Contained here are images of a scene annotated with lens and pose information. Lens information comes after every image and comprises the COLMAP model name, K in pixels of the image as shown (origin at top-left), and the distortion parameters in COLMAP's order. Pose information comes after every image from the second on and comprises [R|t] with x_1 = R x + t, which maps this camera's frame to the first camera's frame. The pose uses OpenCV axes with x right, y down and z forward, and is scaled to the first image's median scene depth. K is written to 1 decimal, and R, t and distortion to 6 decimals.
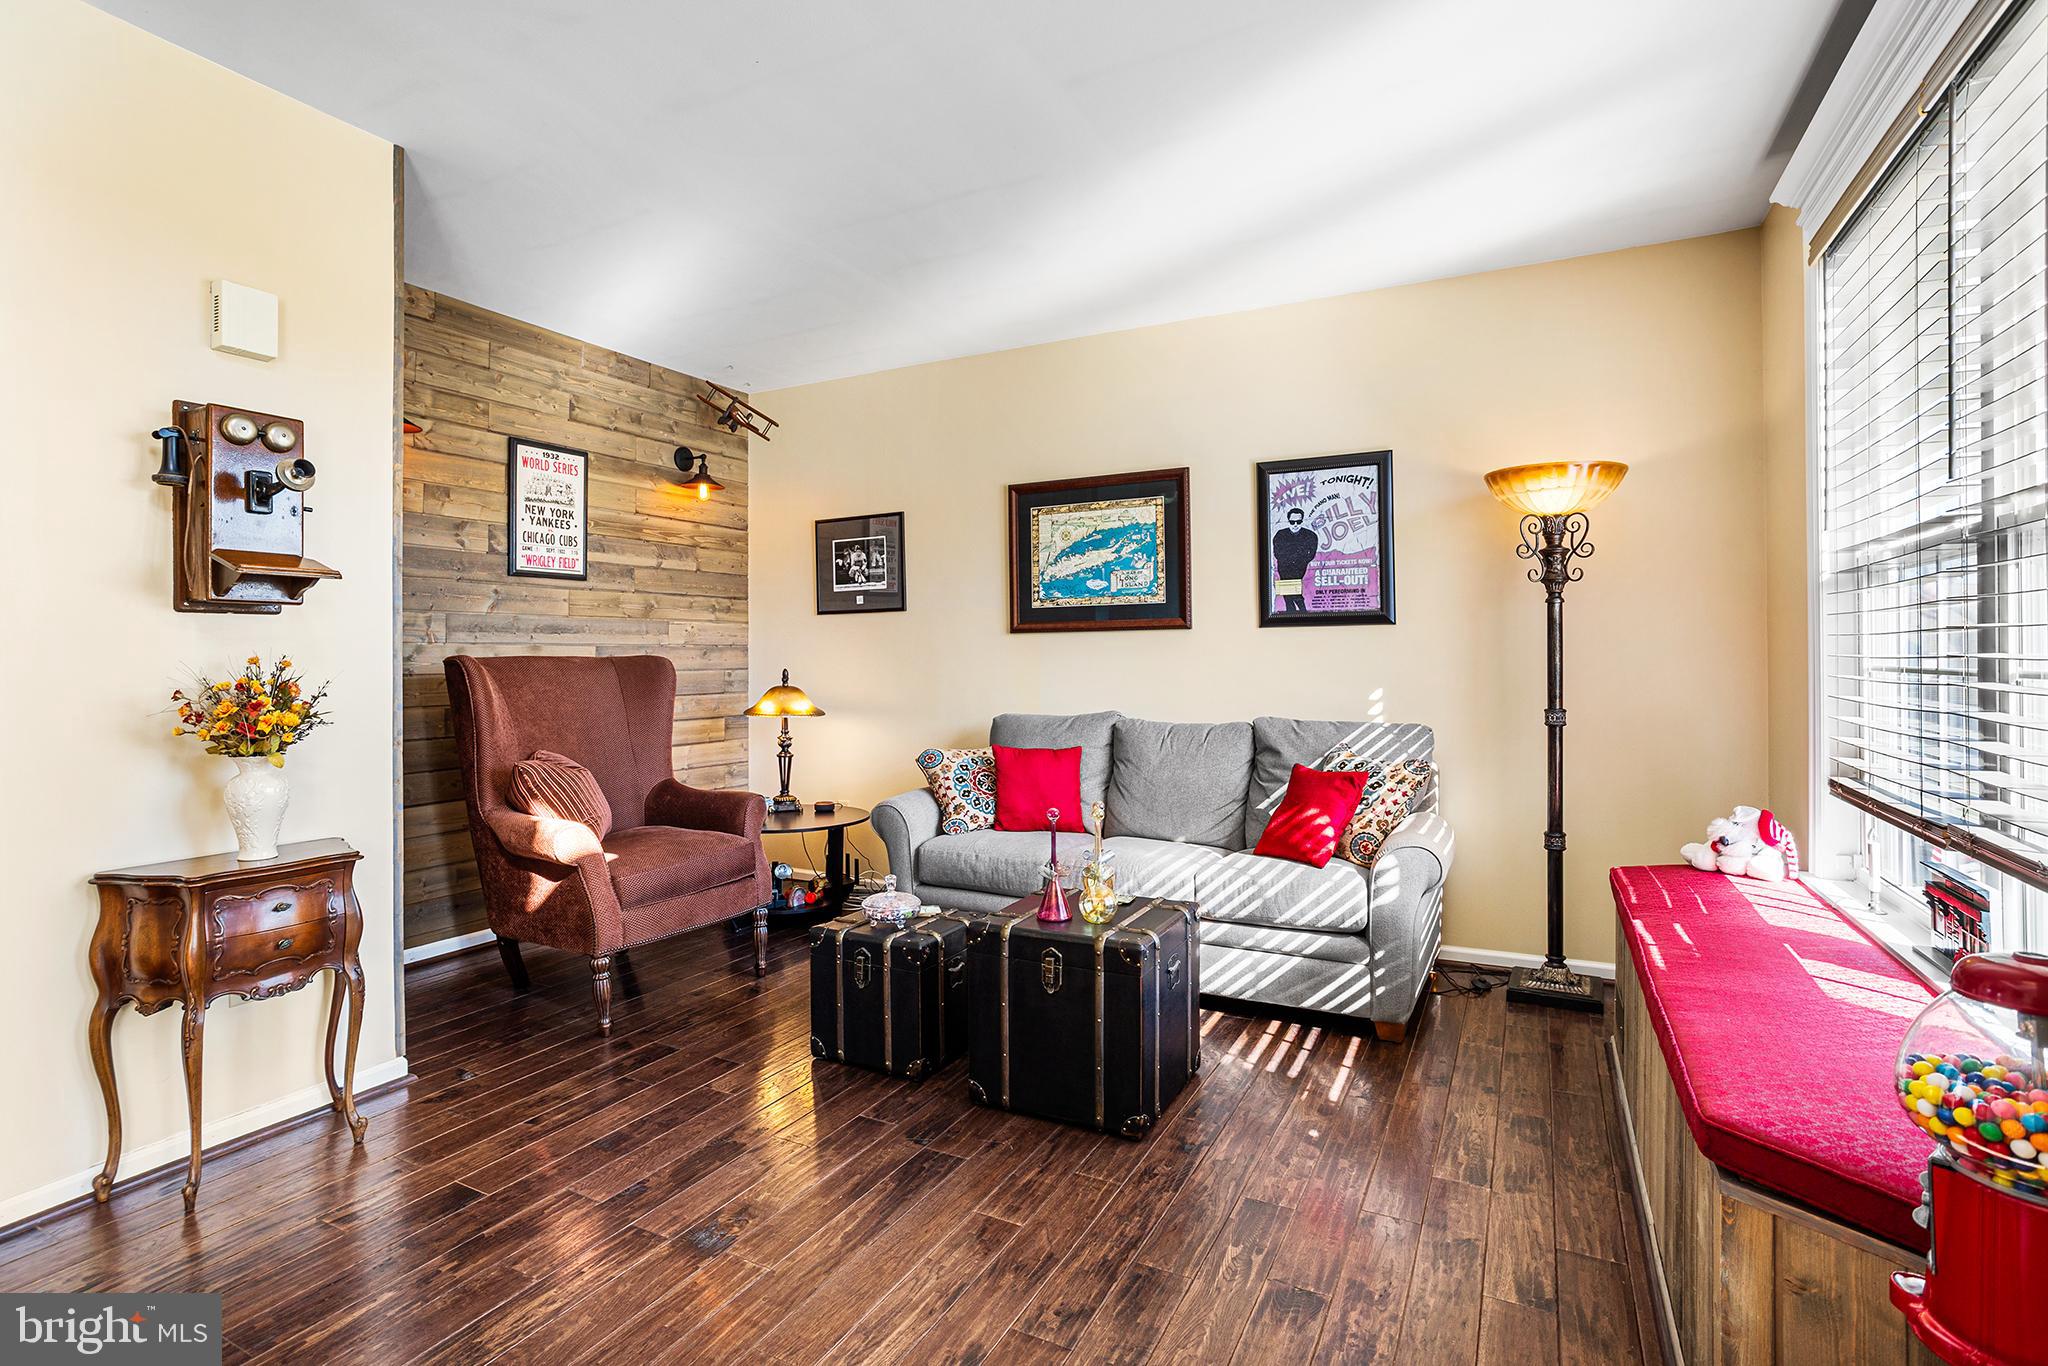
lens RADIAL K [[1001.7, 0, 992.7], [0, 1001.7, 655.4], [0, 0, 1]] dist [-0.028713, 0.010937]
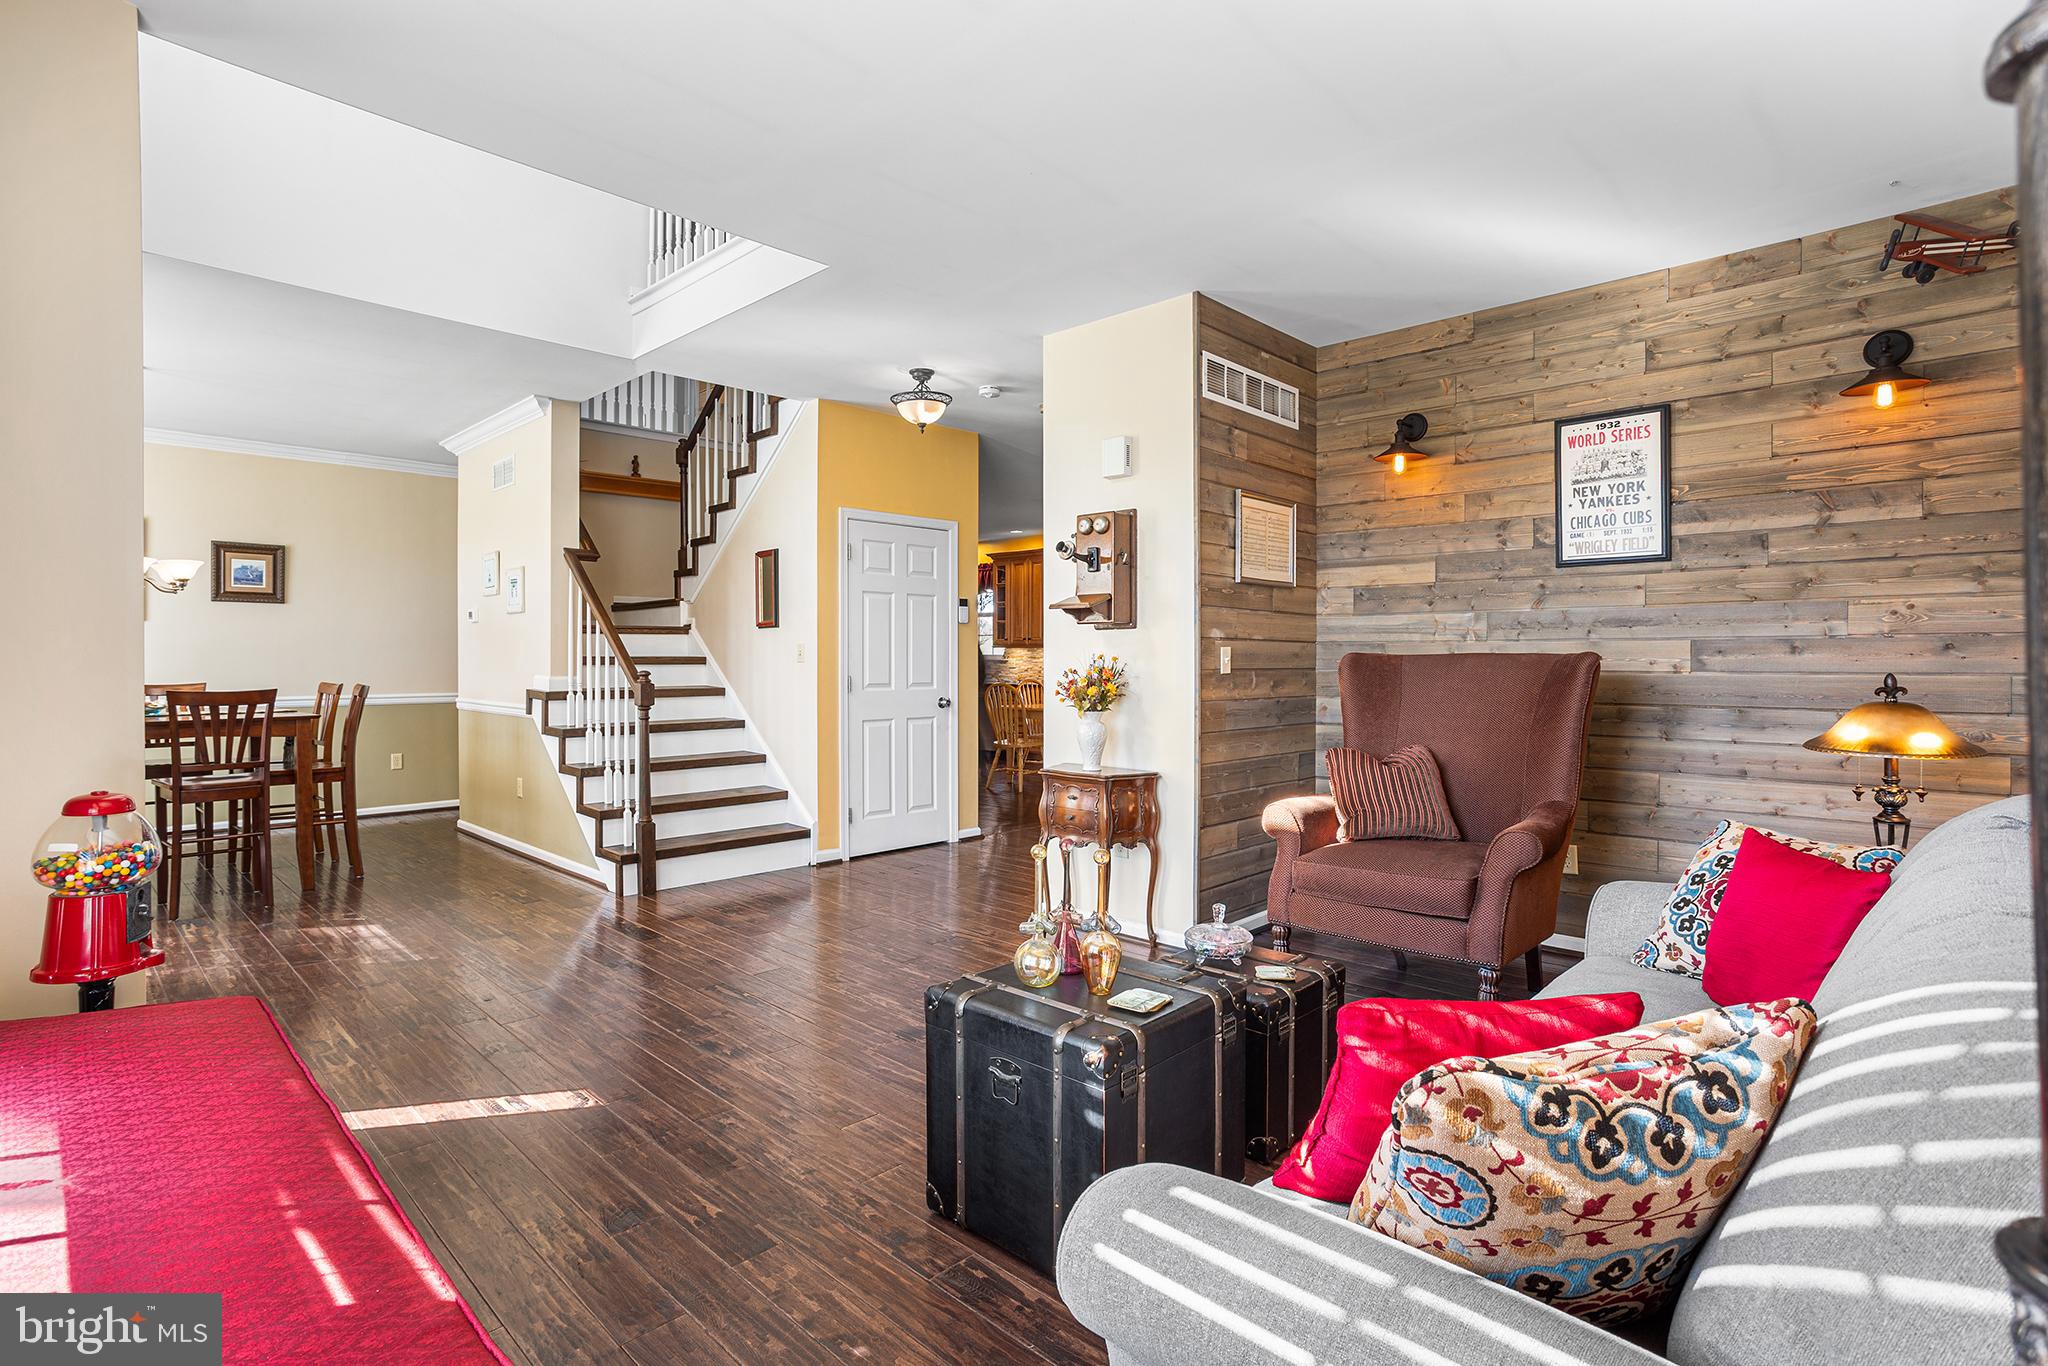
lens RADIAL K [[1001.7, 0, 1018.3], [0, 1001.7, 665.4], [0, 0, 1]] dist [-0.028713, 0.010937]
pose [[-0.279622, 0.004840, -0.960098, 0.547935], [-0.004971, 0.999967, 0.006489, 0.008143], [0.960097, 0.006587, -0.279588, 0.757438]]
